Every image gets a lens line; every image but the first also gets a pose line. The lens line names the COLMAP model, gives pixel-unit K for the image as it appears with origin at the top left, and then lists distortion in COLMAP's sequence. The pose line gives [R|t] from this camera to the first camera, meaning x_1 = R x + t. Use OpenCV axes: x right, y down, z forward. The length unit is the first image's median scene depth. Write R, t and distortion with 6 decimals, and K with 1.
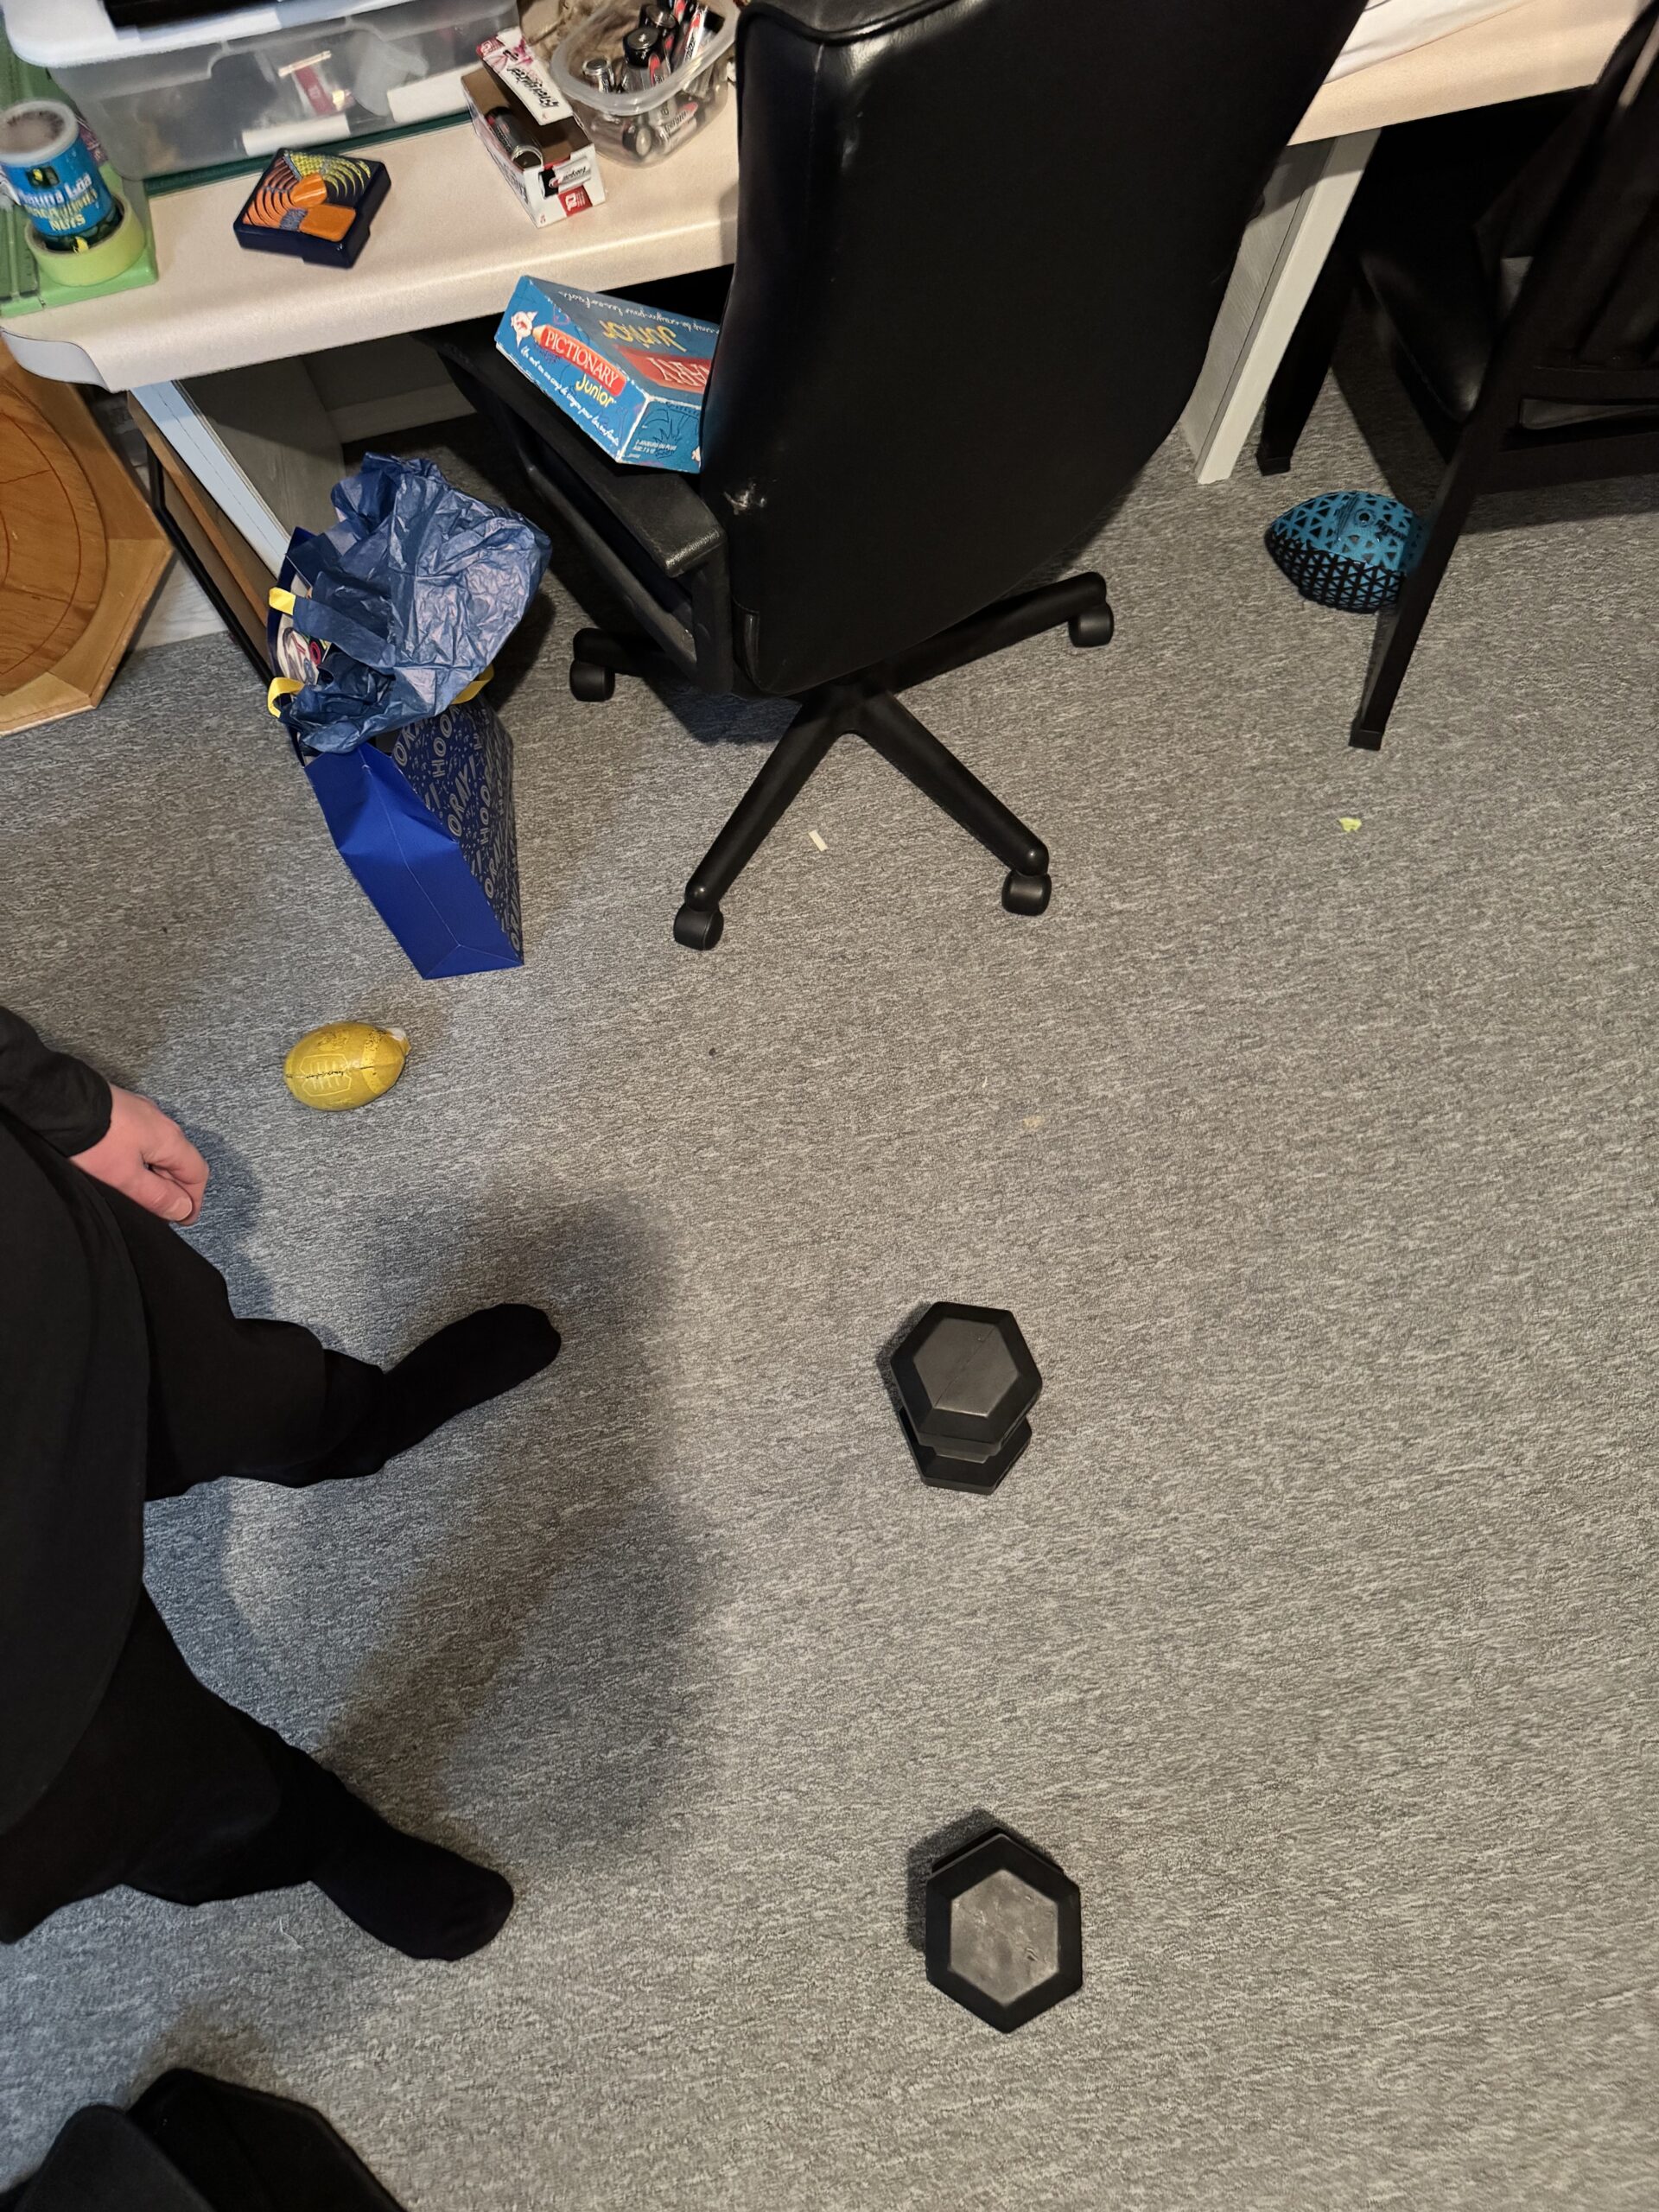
lens RADIAL K [[1534.4, 0, 812.7], [0, 1534.4, 1105.5], [0, 0, 1]] dist [0.056094, -0.079878]
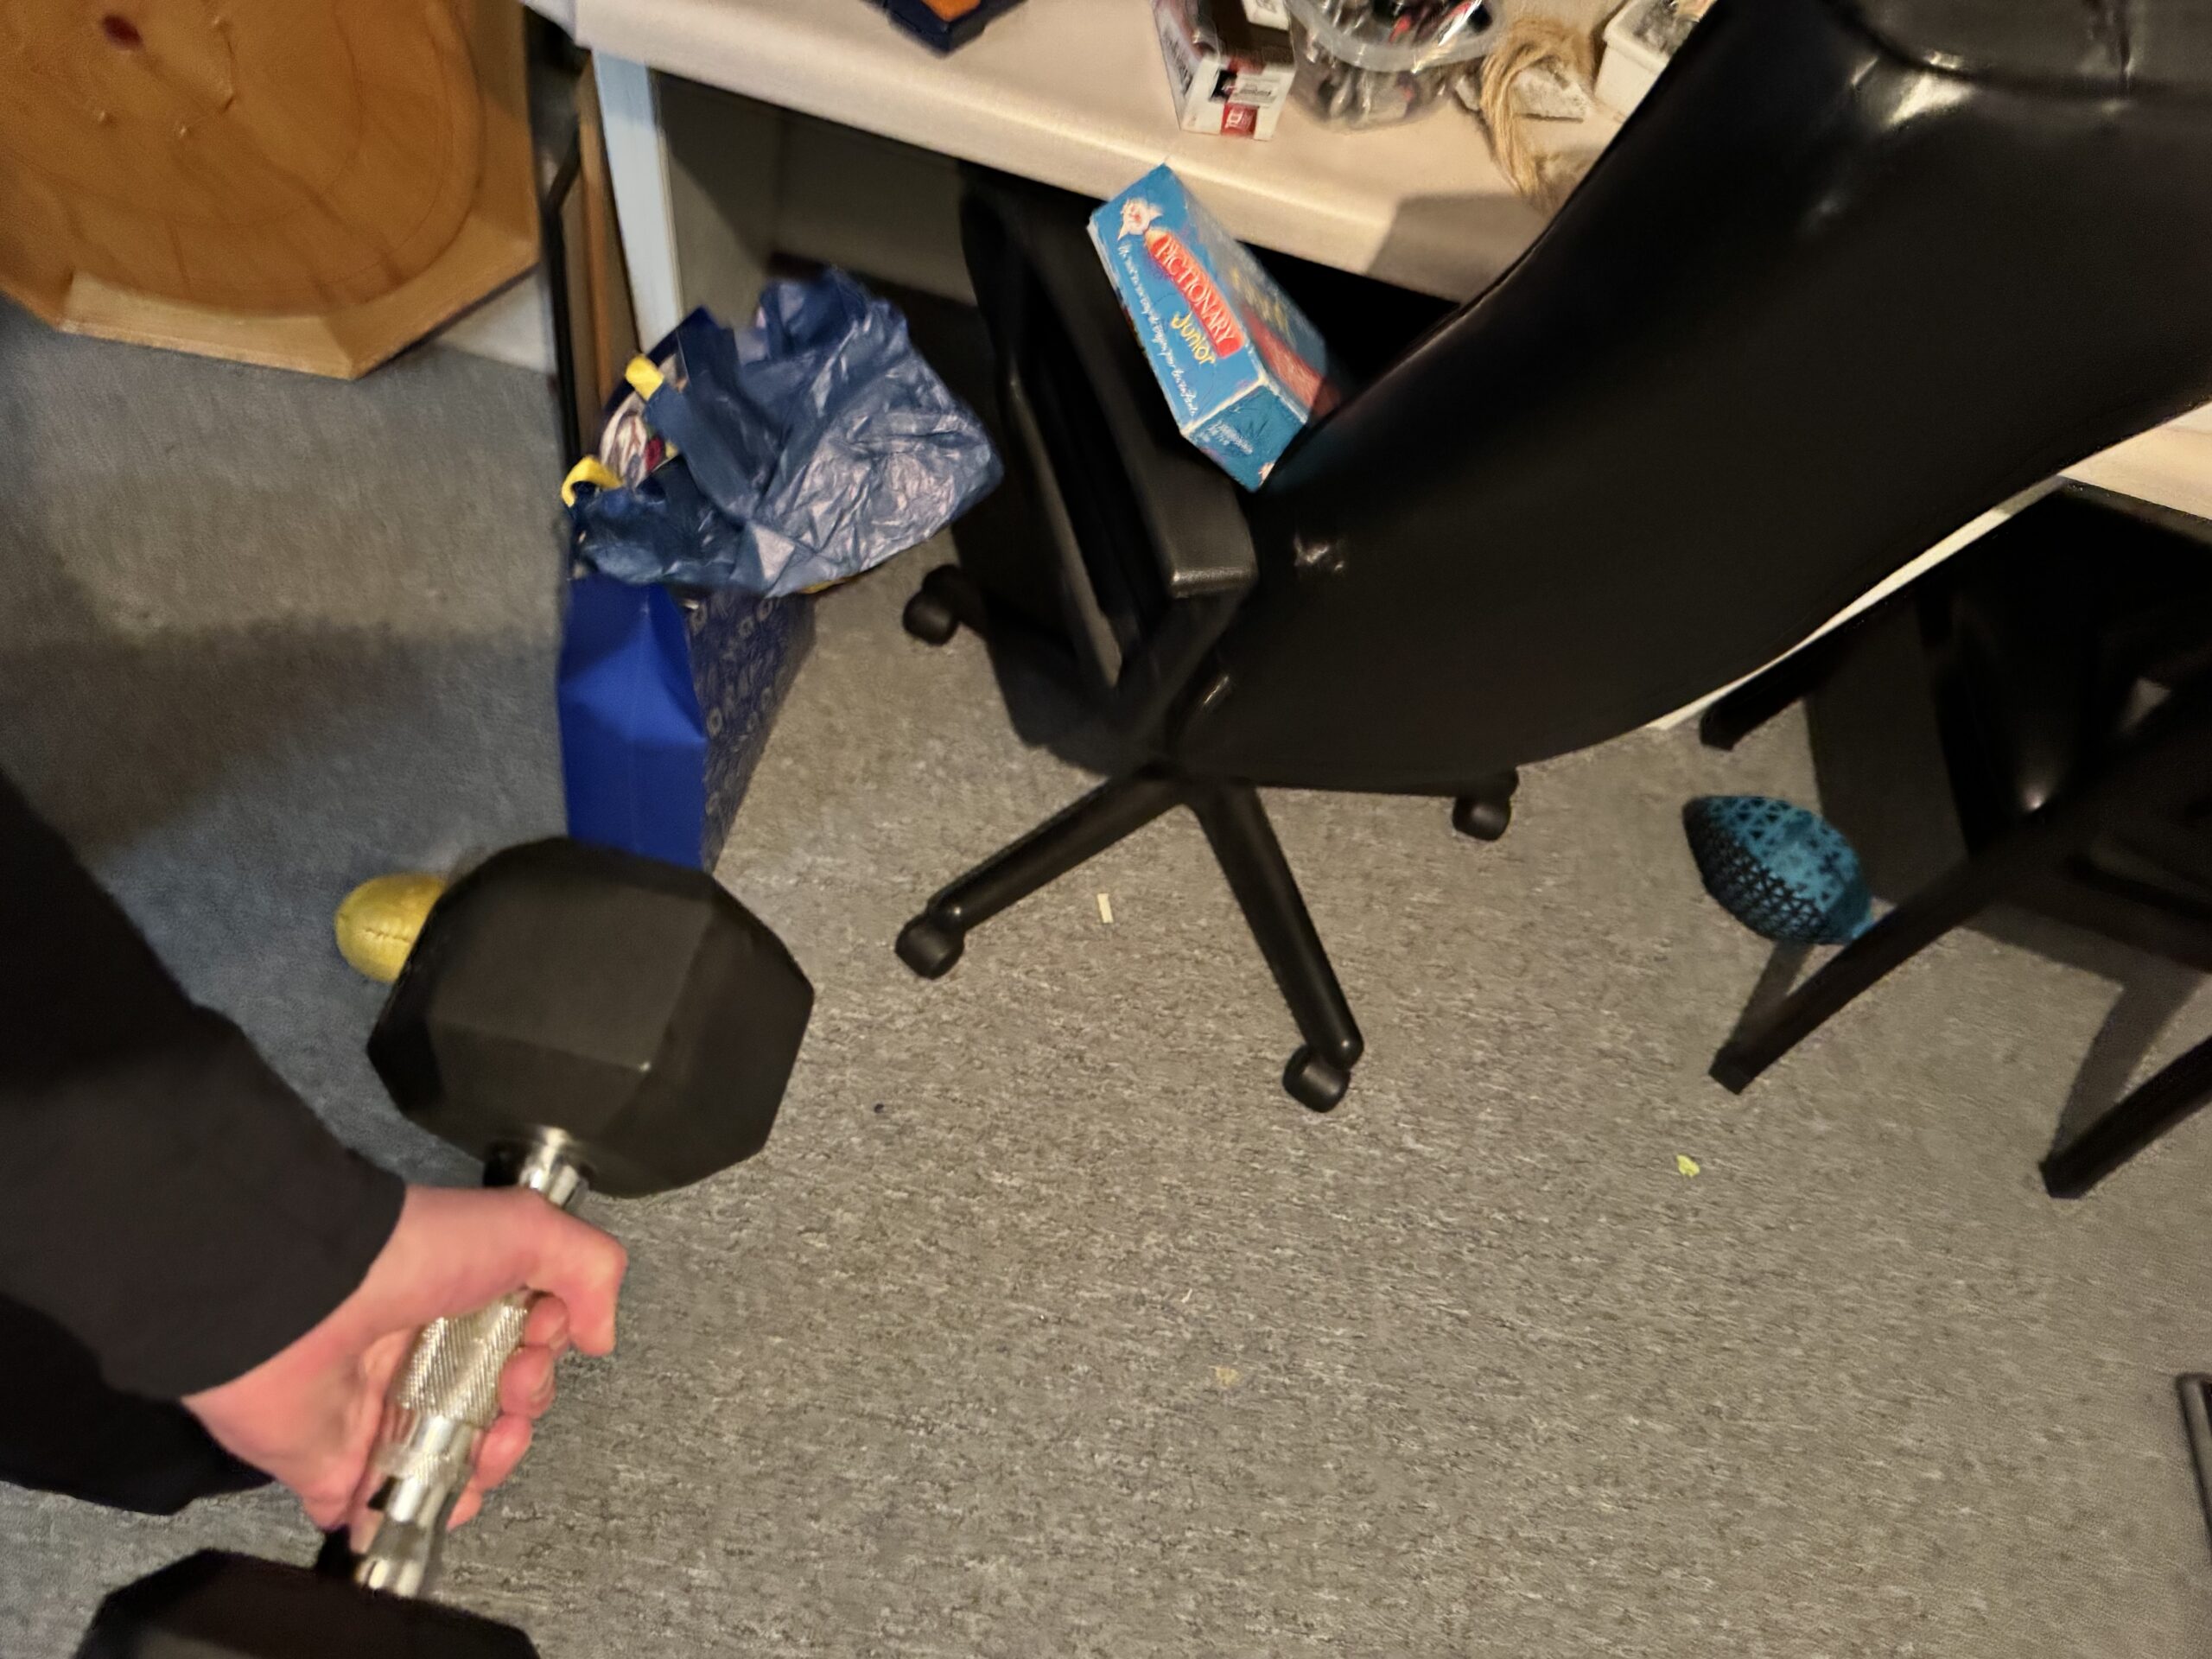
lens RADIAL K [[1534.4, 0, 1107.3], [0, 1534.4, 816.4], [0, 0, 1]] dist [0.056094, -0.079878]
pose [[0.900969, 0.425698, 0.083876, -0.101446], [-0.404847, 0.894348, -0.190368, -0.074163], [-0.156054, 0.137559, 0.978123, 0.231569]]
